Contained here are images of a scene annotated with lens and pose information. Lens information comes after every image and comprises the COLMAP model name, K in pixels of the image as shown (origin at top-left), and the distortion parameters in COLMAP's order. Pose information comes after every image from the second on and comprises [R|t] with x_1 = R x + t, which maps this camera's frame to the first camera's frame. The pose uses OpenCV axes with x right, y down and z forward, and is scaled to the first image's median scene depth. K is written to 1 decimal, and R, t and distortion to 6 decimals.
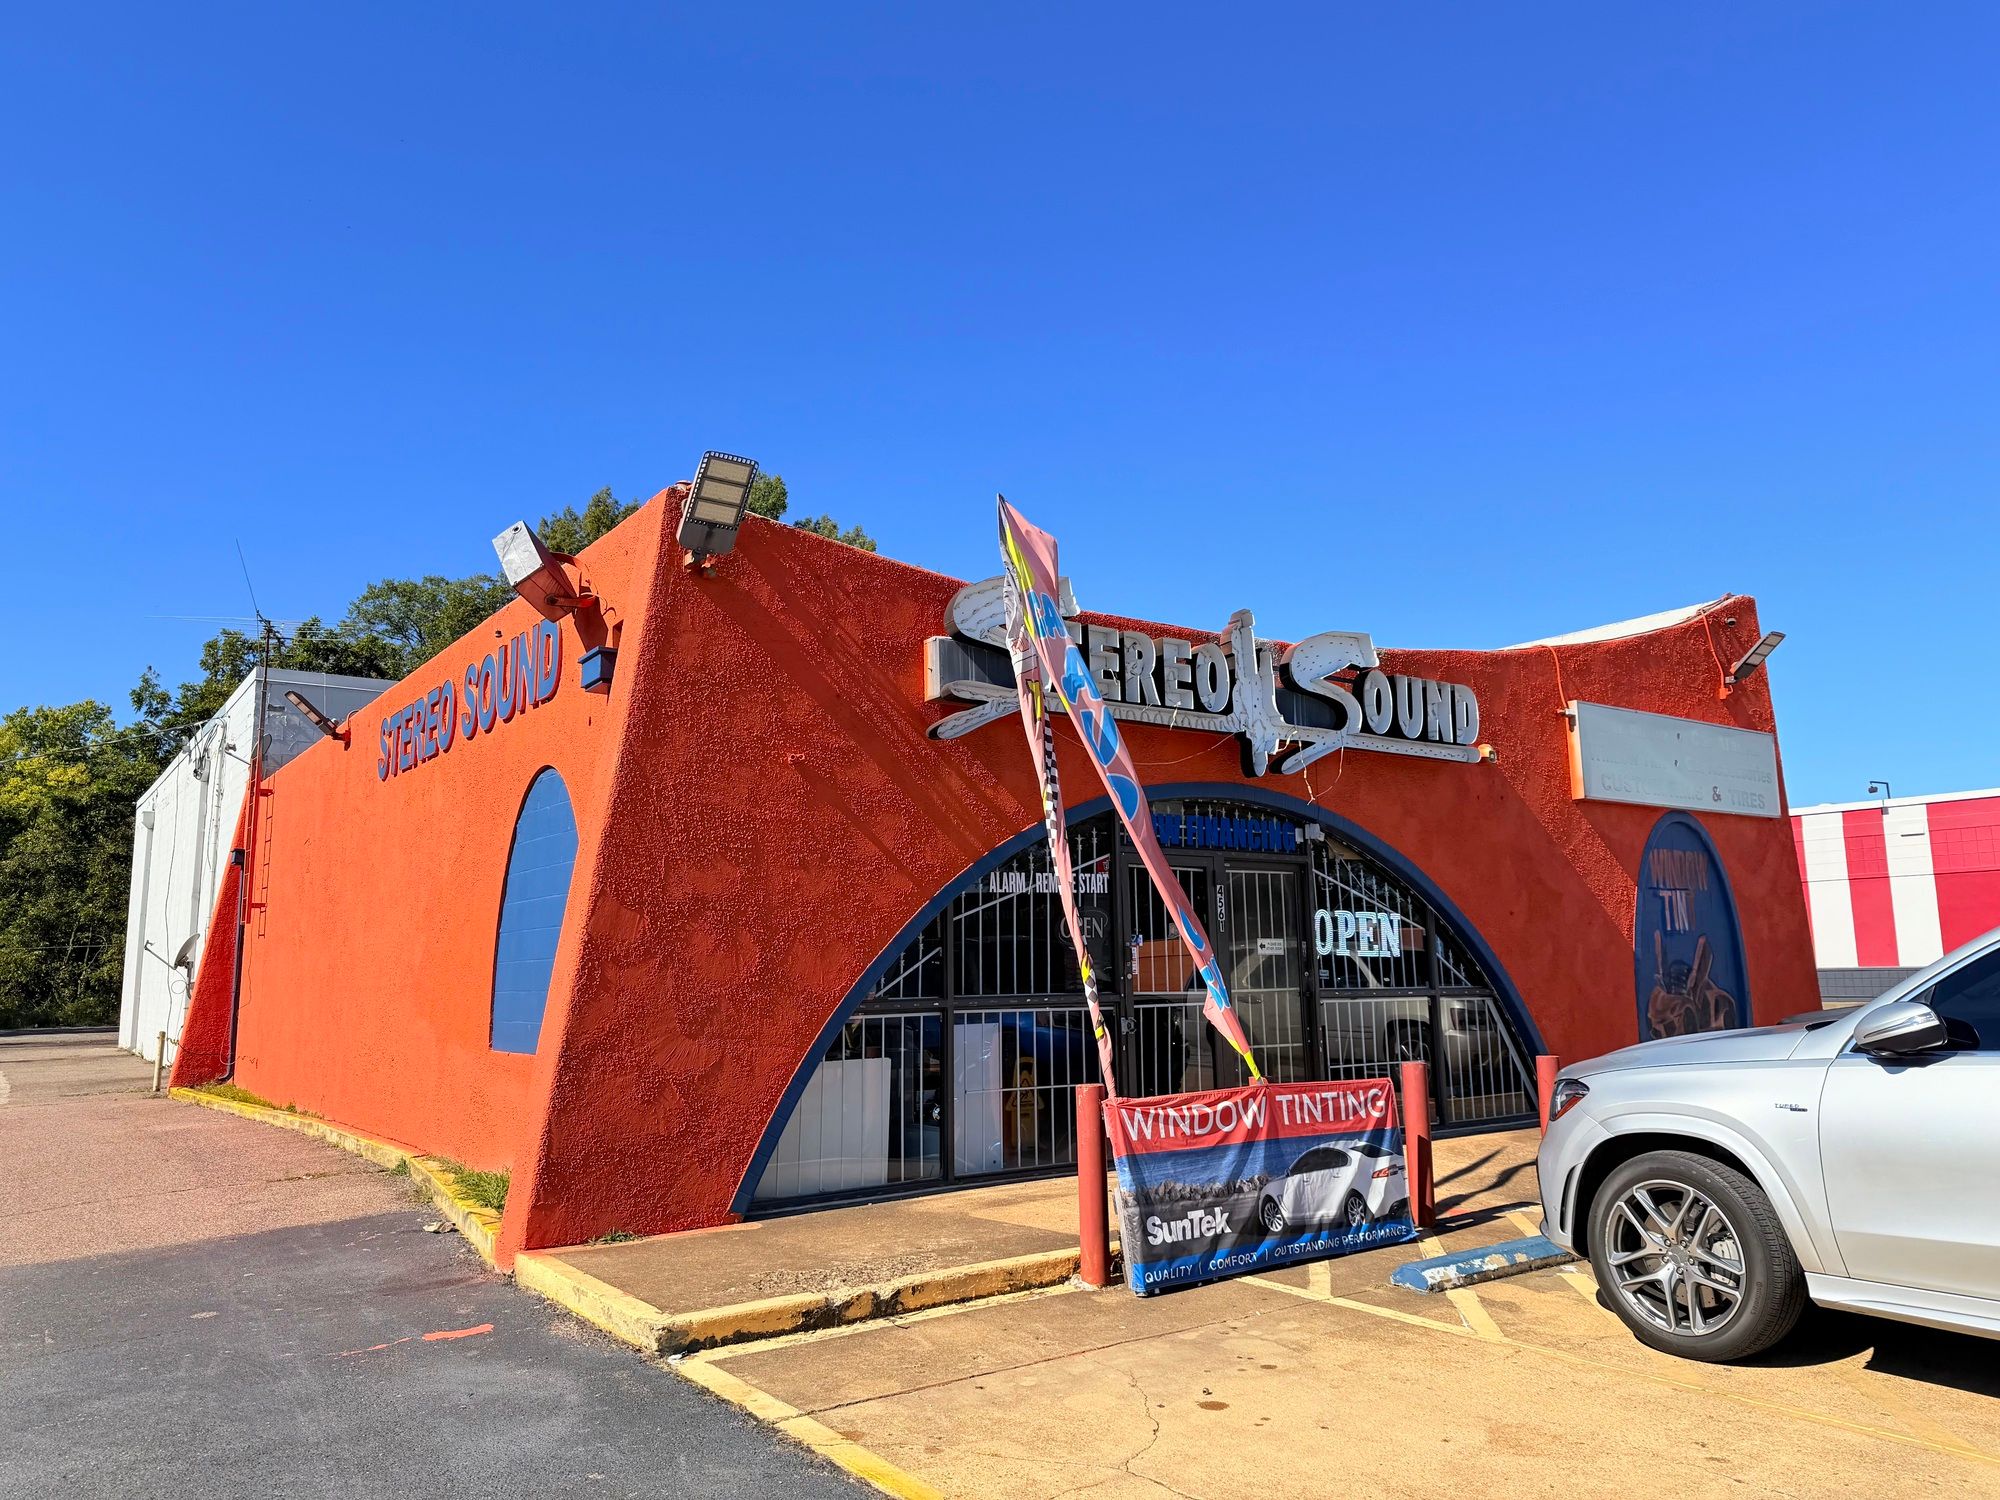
lens RADIAL K [[1433.5, 0, 1000.0], [0, 1433.5, 750.0], [0, 0, 1]] dist [0.105109, -0.145552]
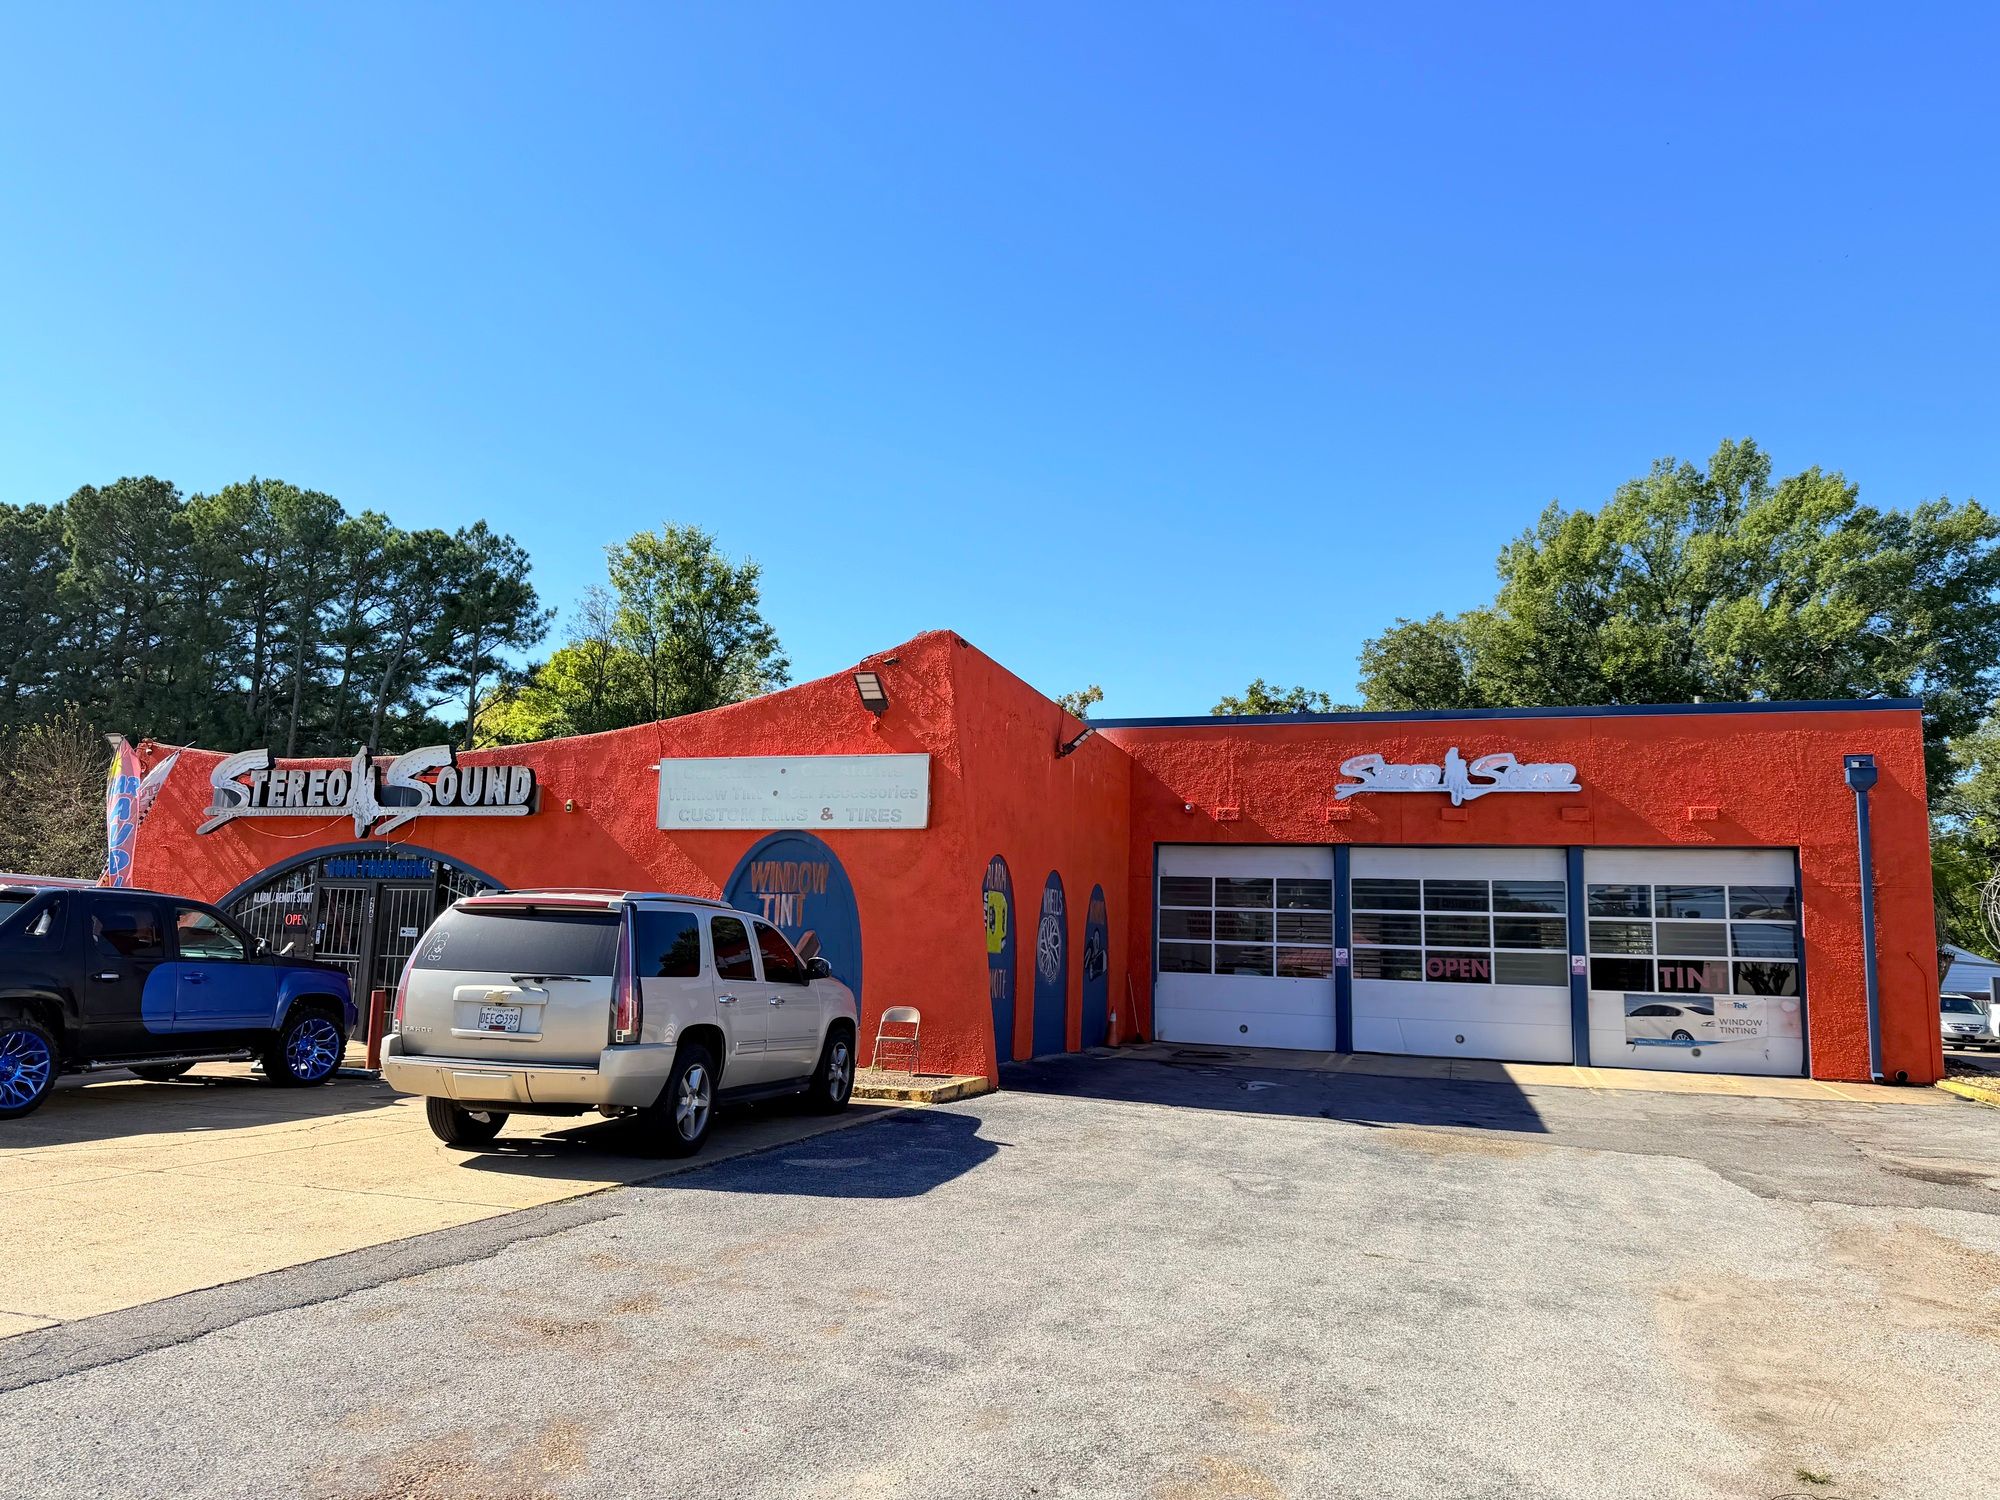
lens RADIAL K [[1434.0, 0, 1000.0], [0, 1434.0, 753.9], [0, 0, 1]] dist [0.105878, -0.147479]
pose [[0.583159, -0.087476, -0.807634, 2.504974], [0.084467, 0.995326, -0.046815, 0.078766], [0.807955, -0.040918, 0.587822, 0.675095]]
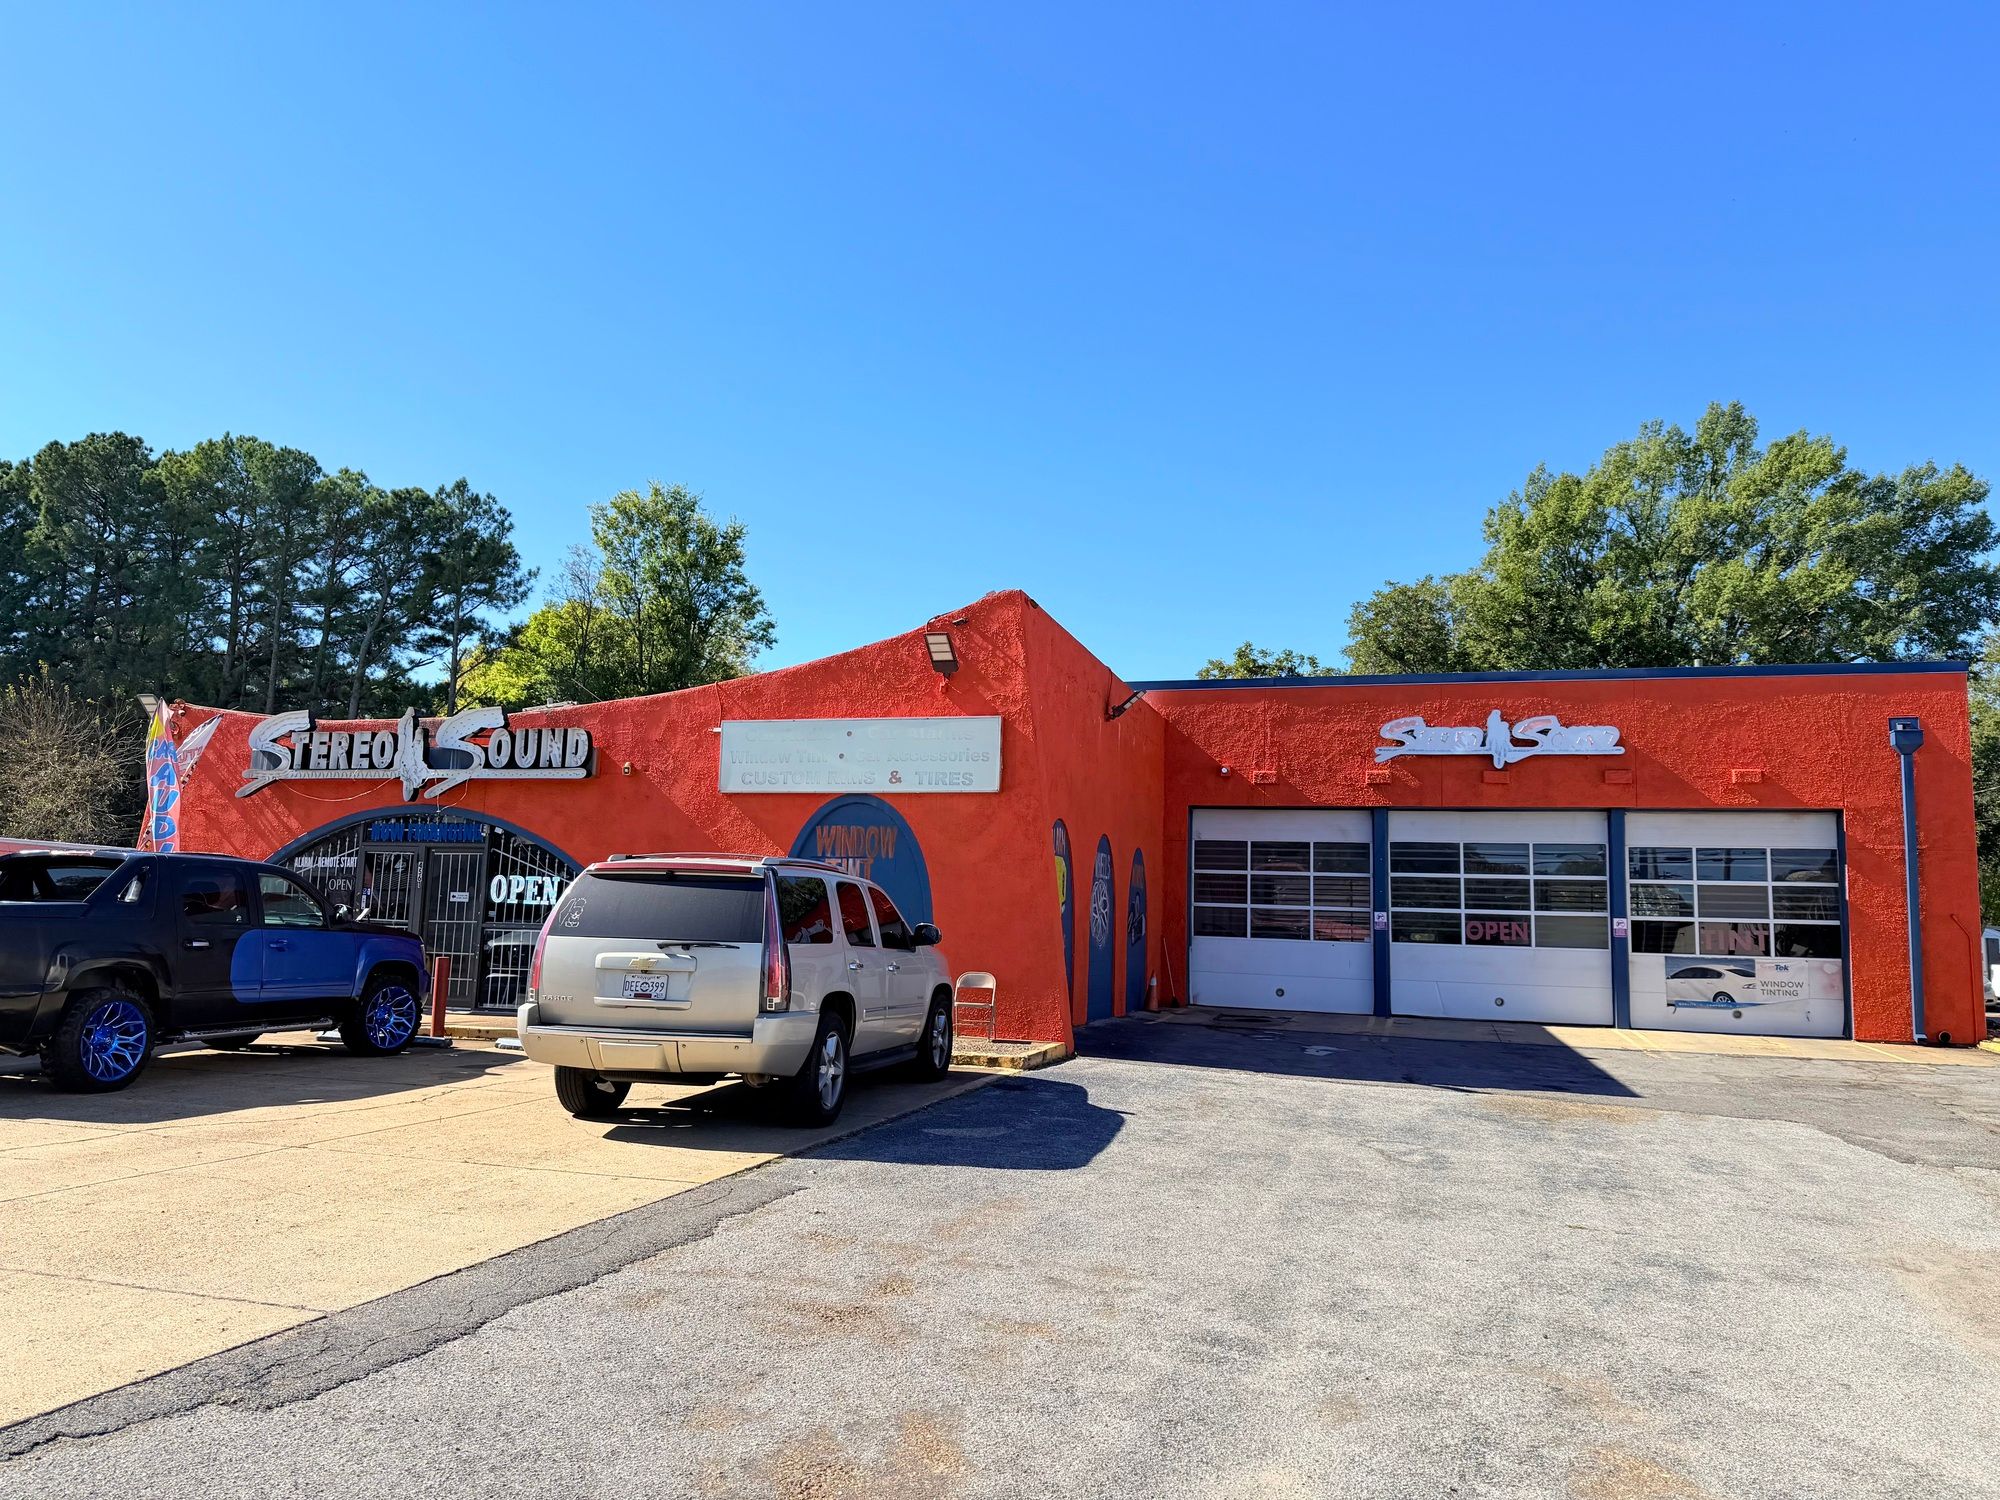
lens RADIAL K [[1436.5, 0, 992.1], [0, 1436.5, 751.4], [0, 0, 1]] dist [0.095200, -0.127760]
pose [[0.599194, -0.067958, -0.797714, 2.397254], [0.084570, 0.996189, -0.021343, 0.066320], [0.796124, -0.054674, 0.602658, 0.576785]]
